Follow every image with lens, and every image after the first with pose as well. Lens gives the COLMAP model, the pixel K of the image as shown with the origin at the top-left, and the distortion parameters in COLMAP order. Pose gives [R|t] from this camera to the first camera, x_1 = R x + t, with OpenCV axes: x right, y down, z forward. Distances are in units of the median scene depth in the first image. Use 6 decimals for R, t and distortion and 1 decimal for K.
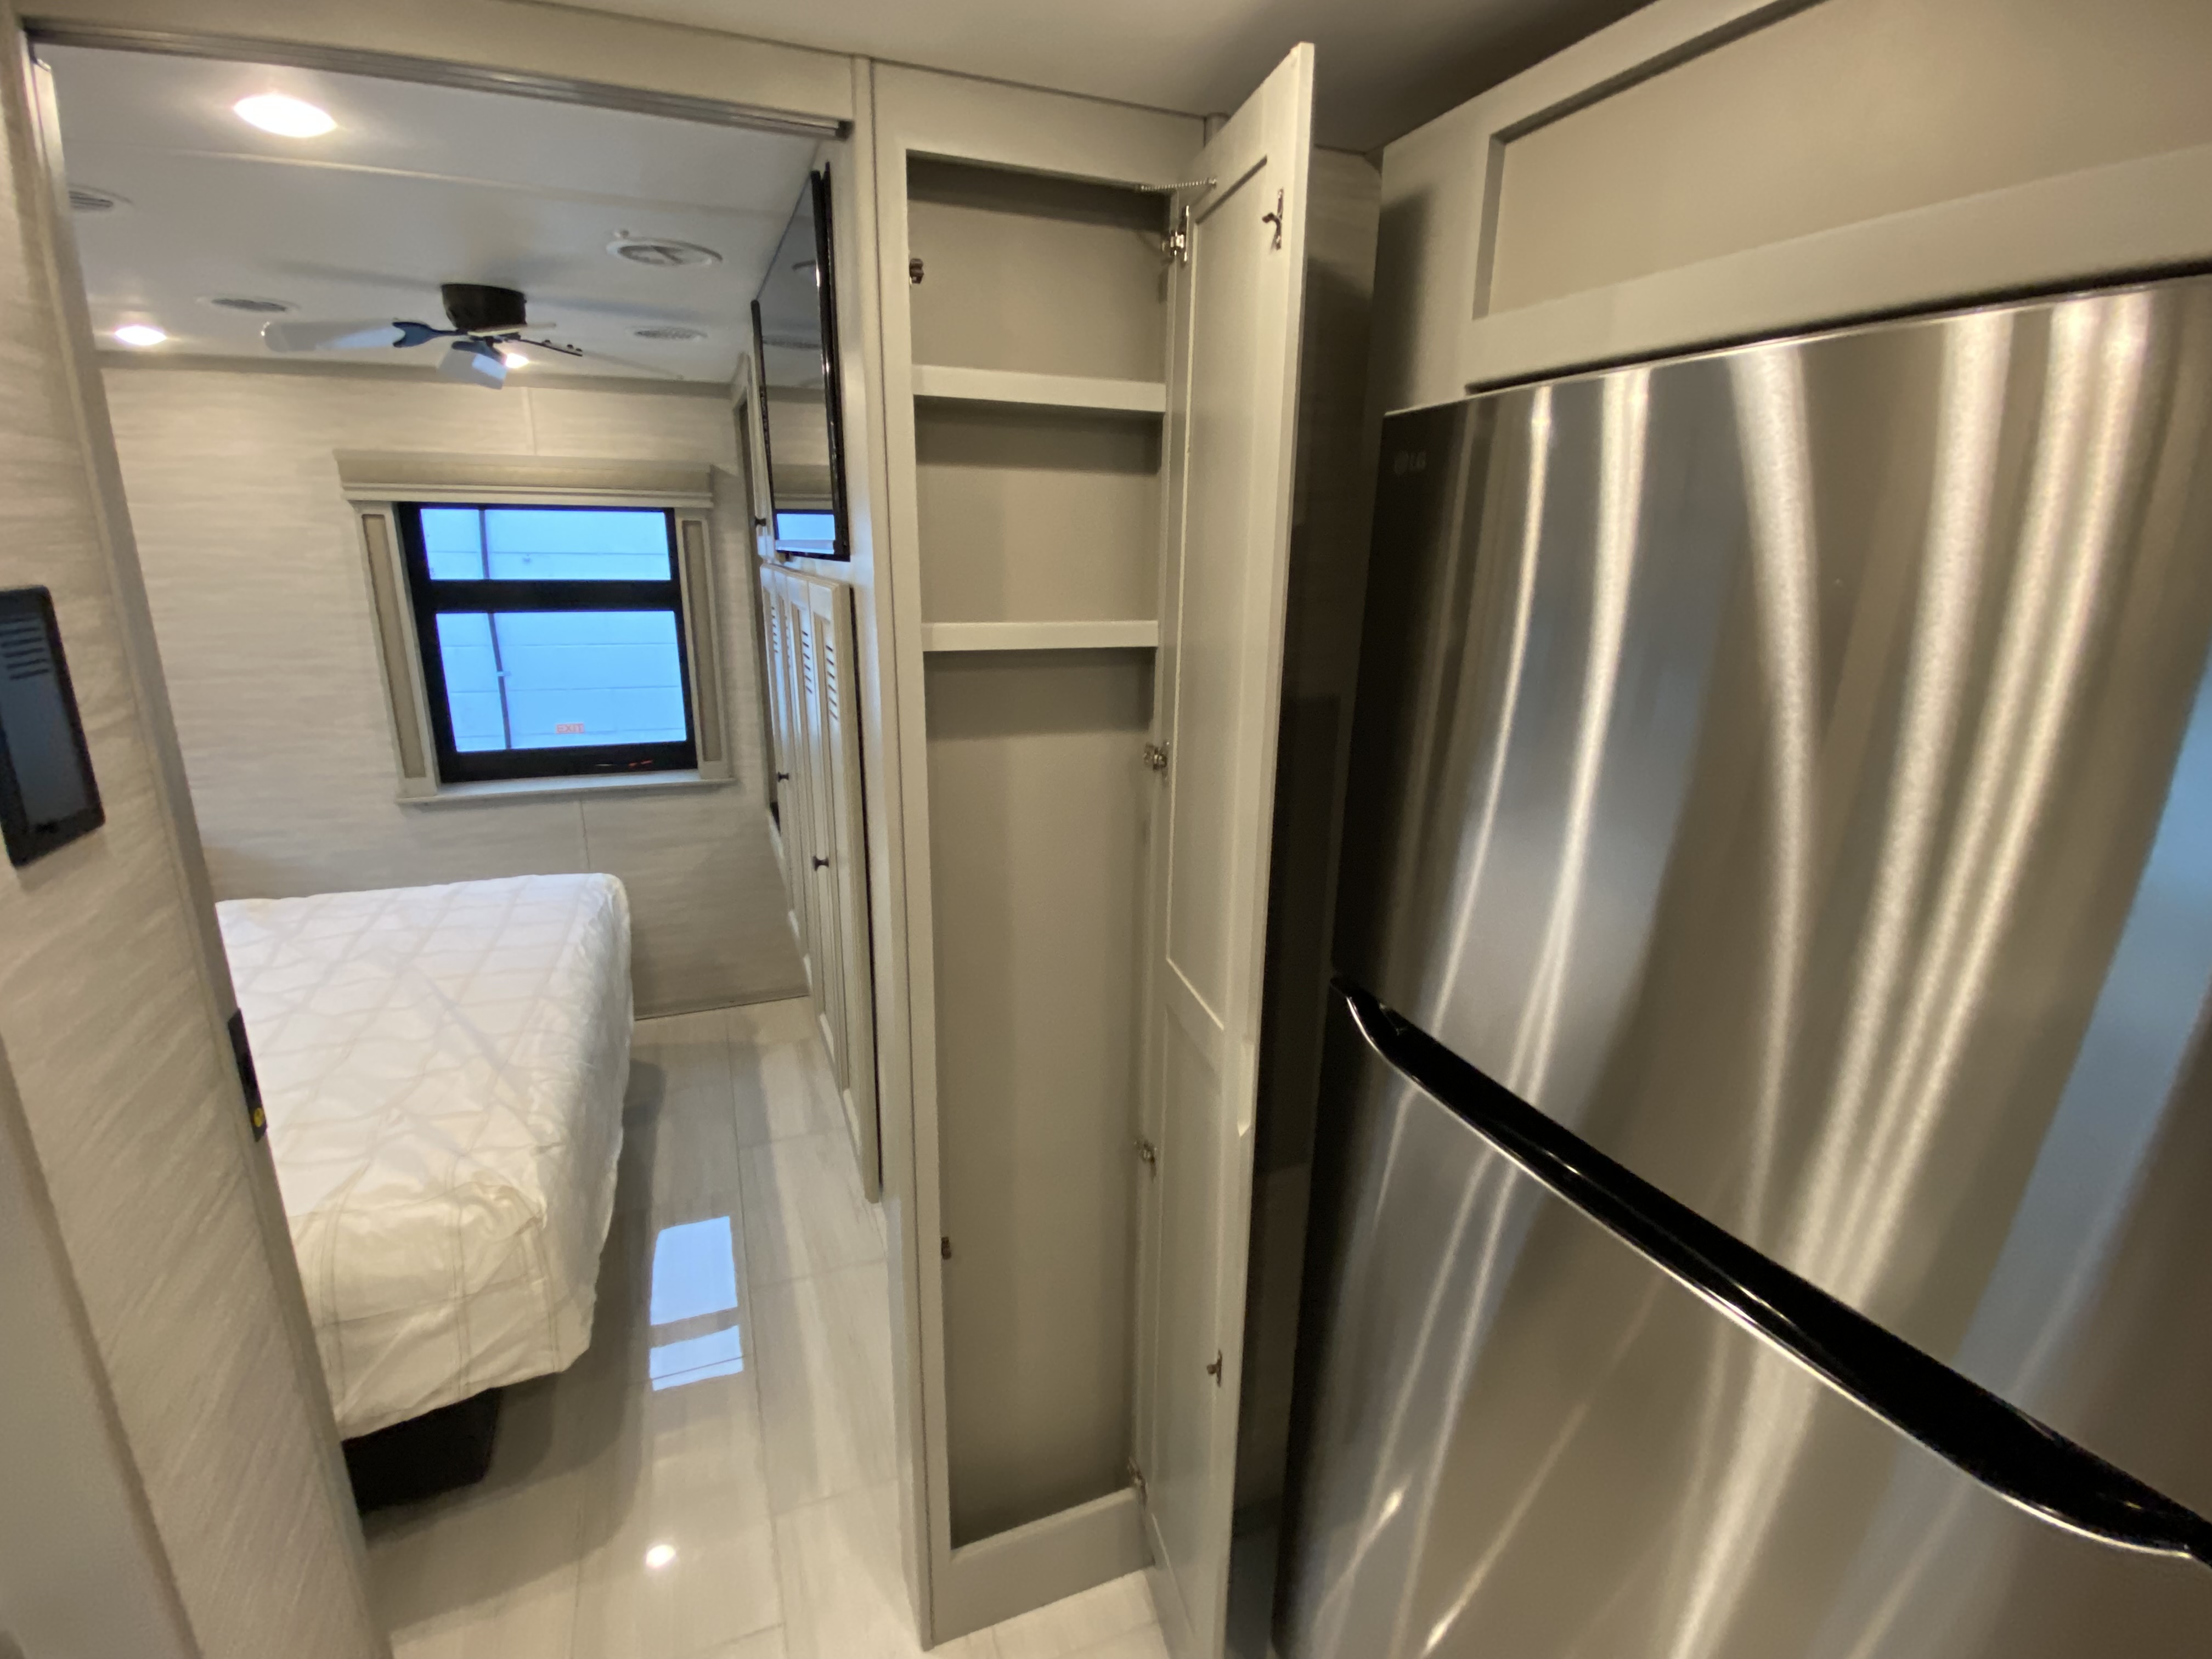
lens RADIAL K [[1039.6, 0, 1097.7], [0, 1039.6, 834.3], [0, 0, 1]] dist [0.020025, -0.021502]
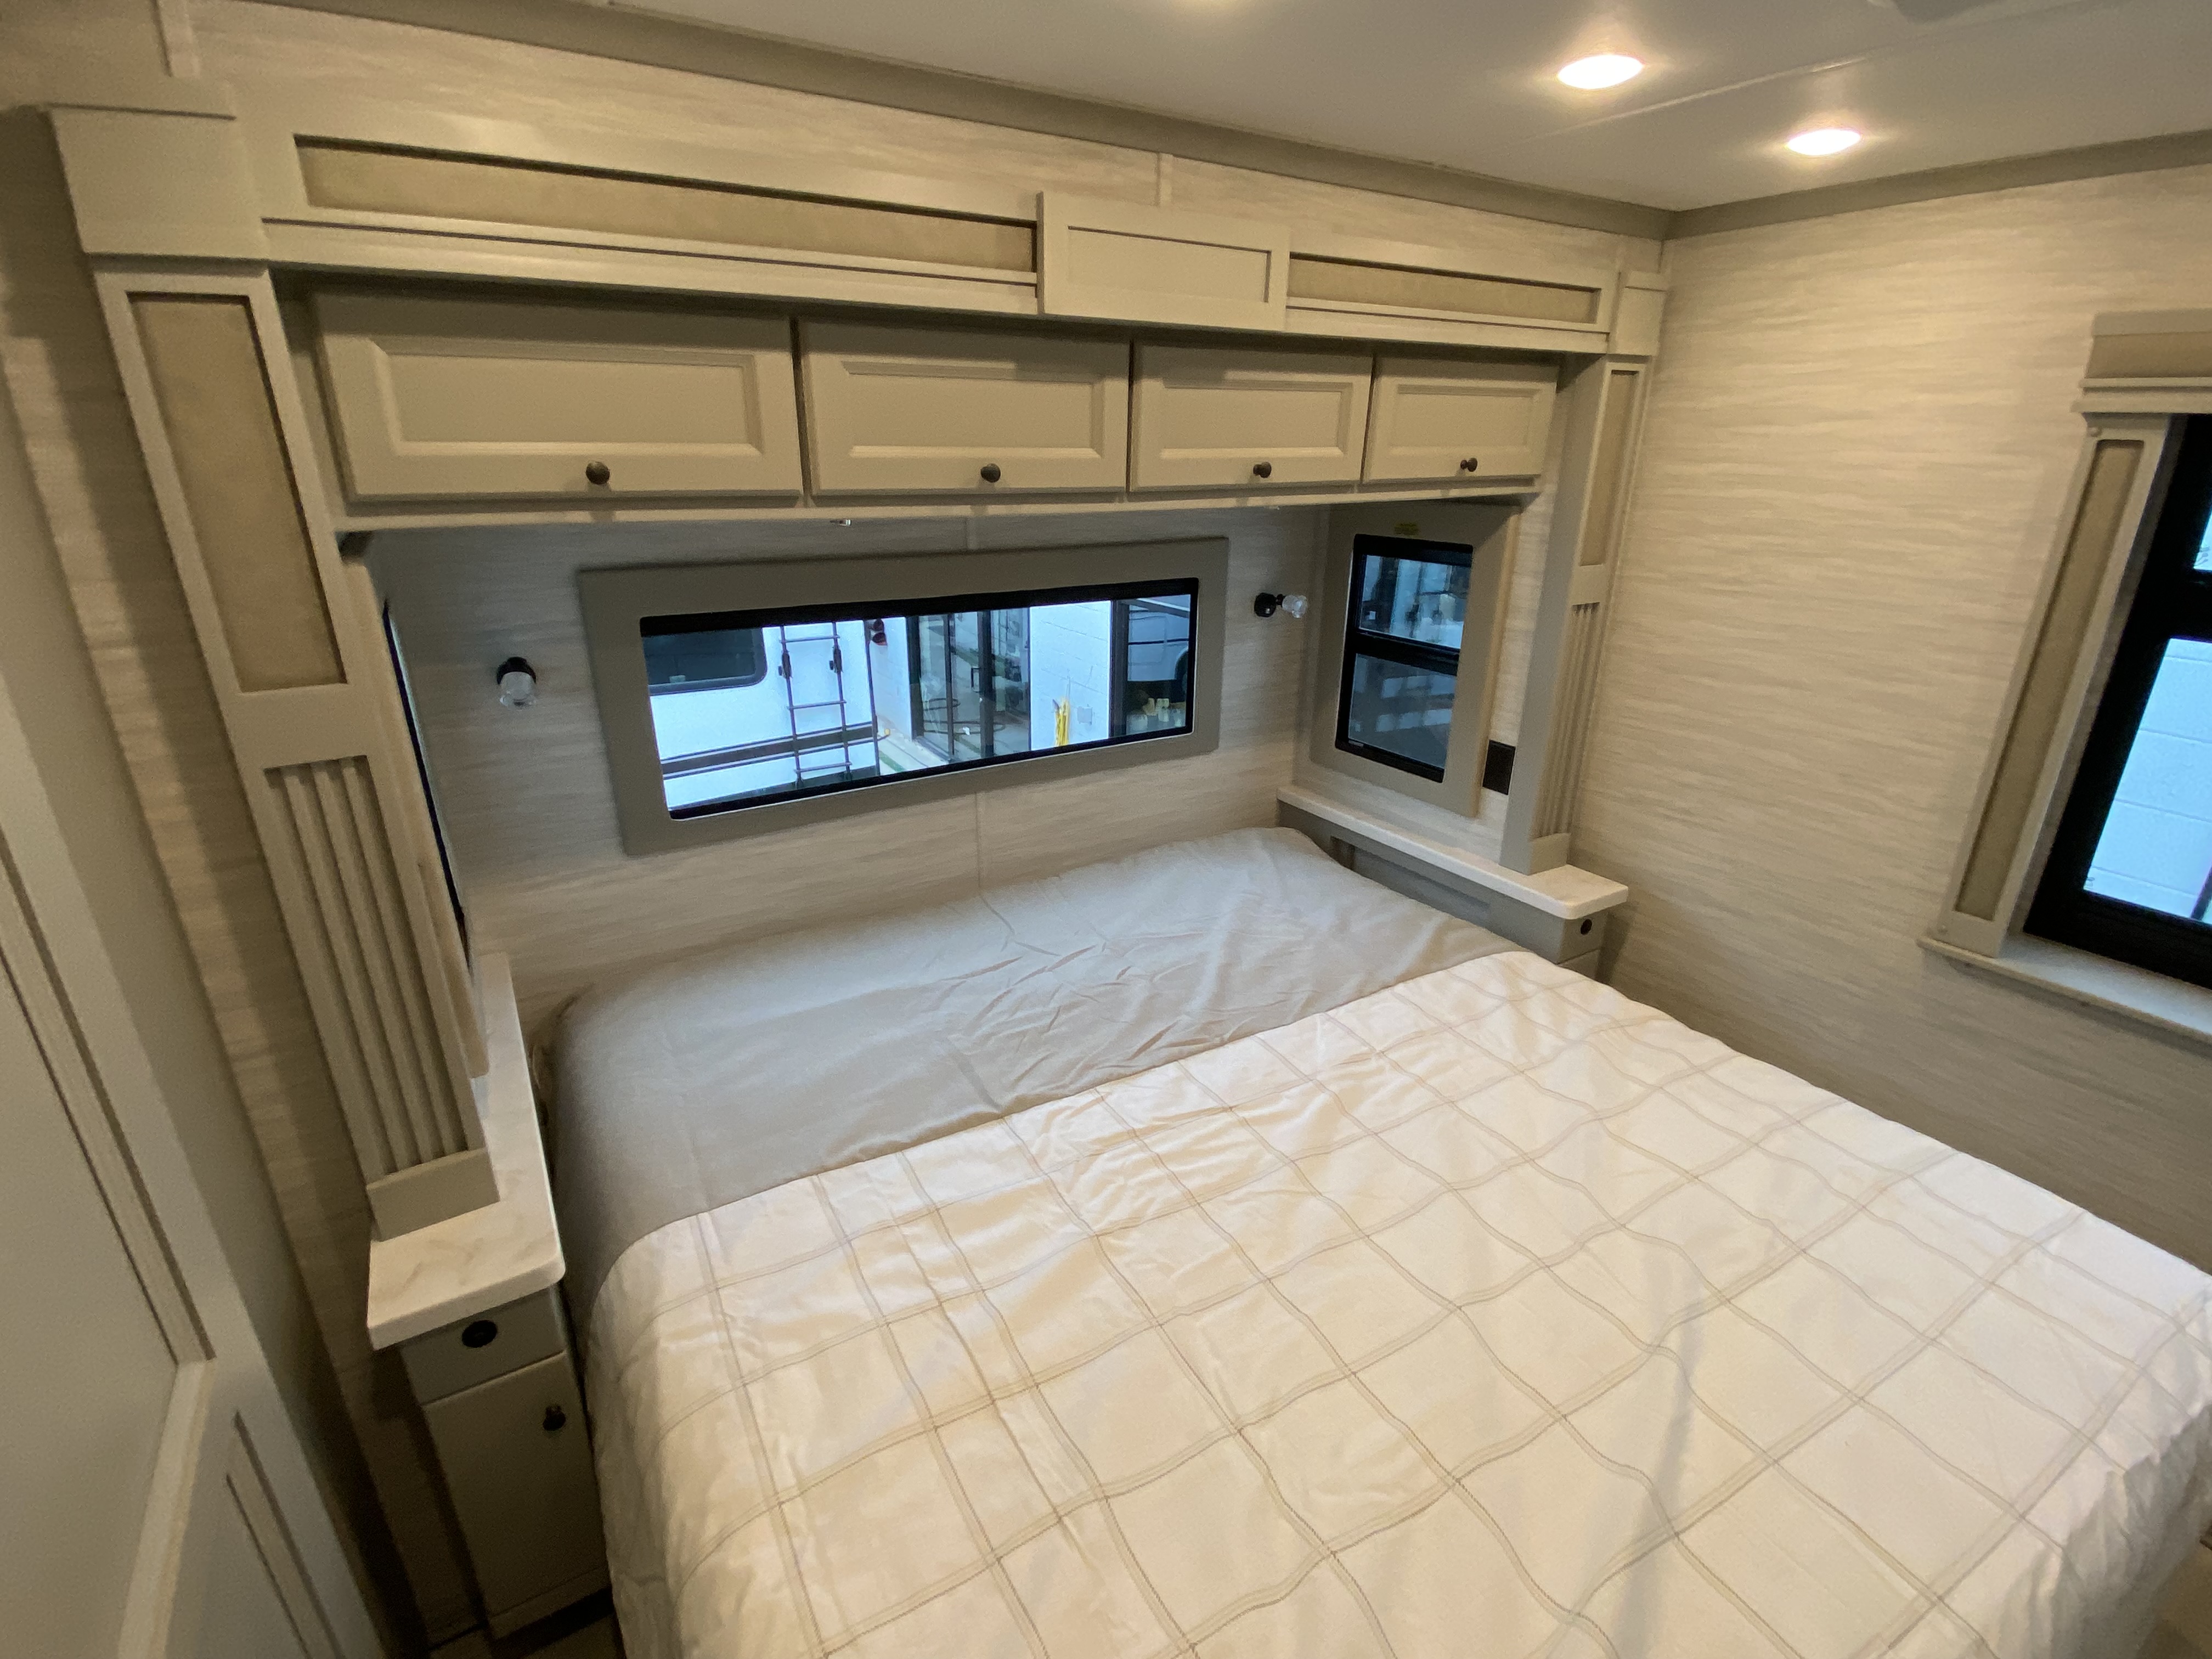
lens RADIAL K [[1039.6, 0, 1097.7], [0, 1039.6, 834.3], [0, 0, 1]] dist [0.020025, -0.021502]
pose [[0.180881, 0.327510, -0.927372, -0.249626], [-0.267408, 0.923781, 0.274085, -0.132049], [0.946454, 0.198410, 0.254673, 0.433138]]
